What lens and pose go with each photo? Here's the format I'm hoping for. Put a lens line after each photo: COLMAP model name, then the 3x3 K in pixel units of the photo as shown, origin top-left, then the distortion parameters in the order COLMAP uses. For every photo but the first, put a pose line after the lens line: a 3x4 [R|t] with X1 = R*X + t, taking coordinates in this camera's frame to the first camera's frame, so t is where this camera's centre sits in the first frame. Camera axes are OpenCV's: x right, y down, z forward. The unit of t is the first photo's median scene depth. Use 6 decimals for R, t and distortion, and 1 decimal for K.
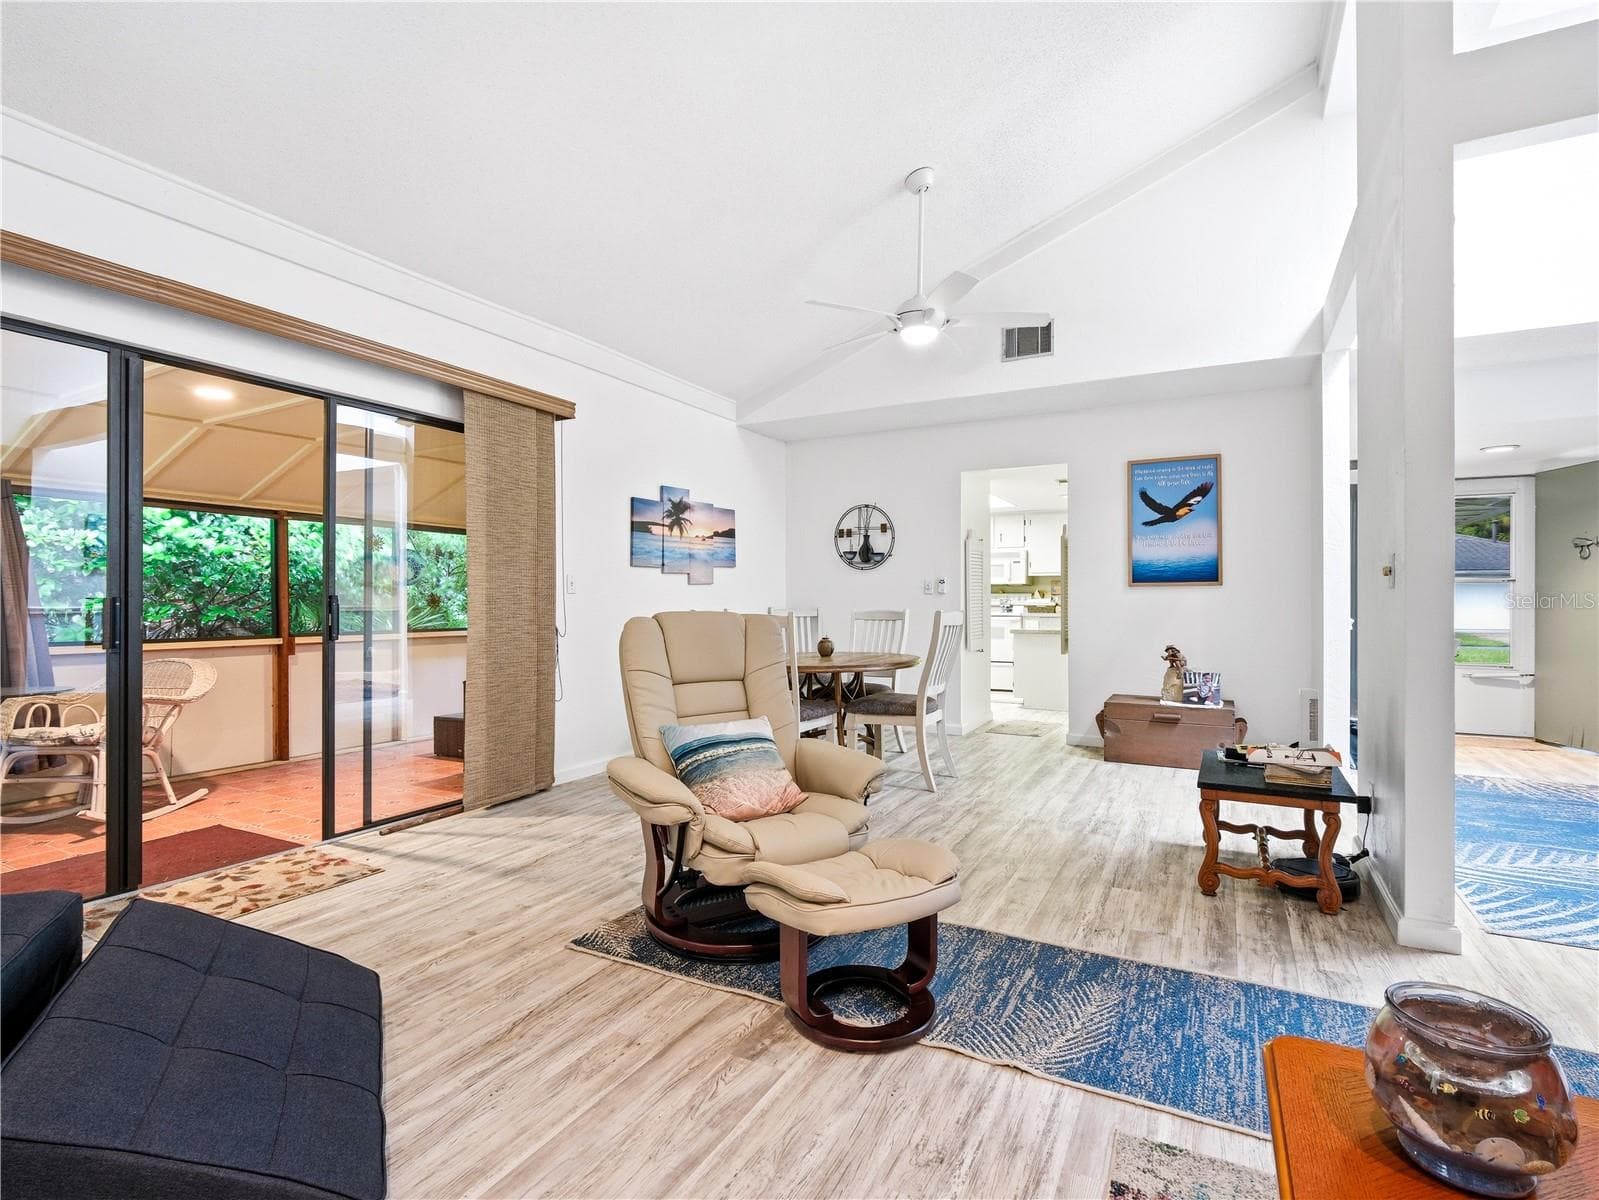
lens RADIAL K [[805.4, 0, 798.2], [0, 805.4, 599.1], [0, 0, 1]] dist [-0.001529, -0.000514]
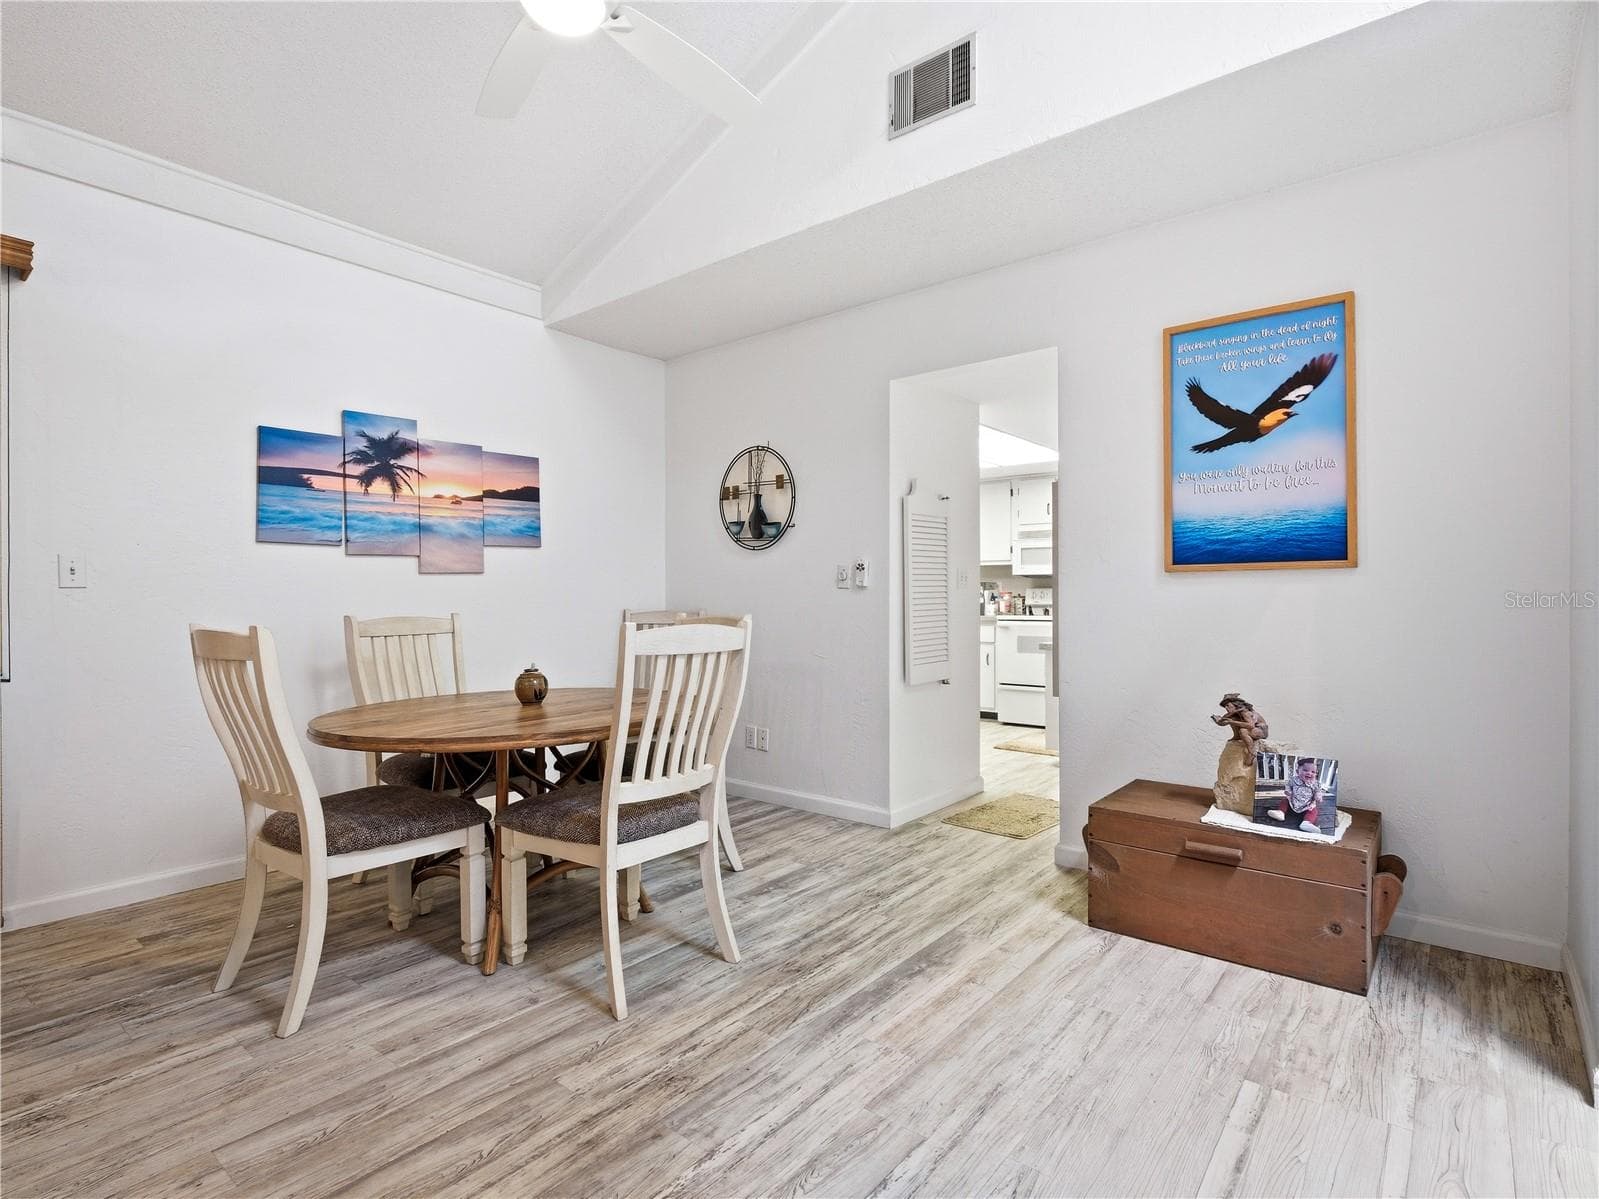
lens RADIAL K [[805.4, 0, 835.4], [0, 805.4, 598.2], [0, 0, 1]] dist [-0.001529, -0.000514]
pose [[0.983540, -0.000369, -0.180693, 0.301540], [0.000846, 0.999996, 0.002562, -0.000558], [0.180691, -0.002673, 0.983536, 0.464223]]
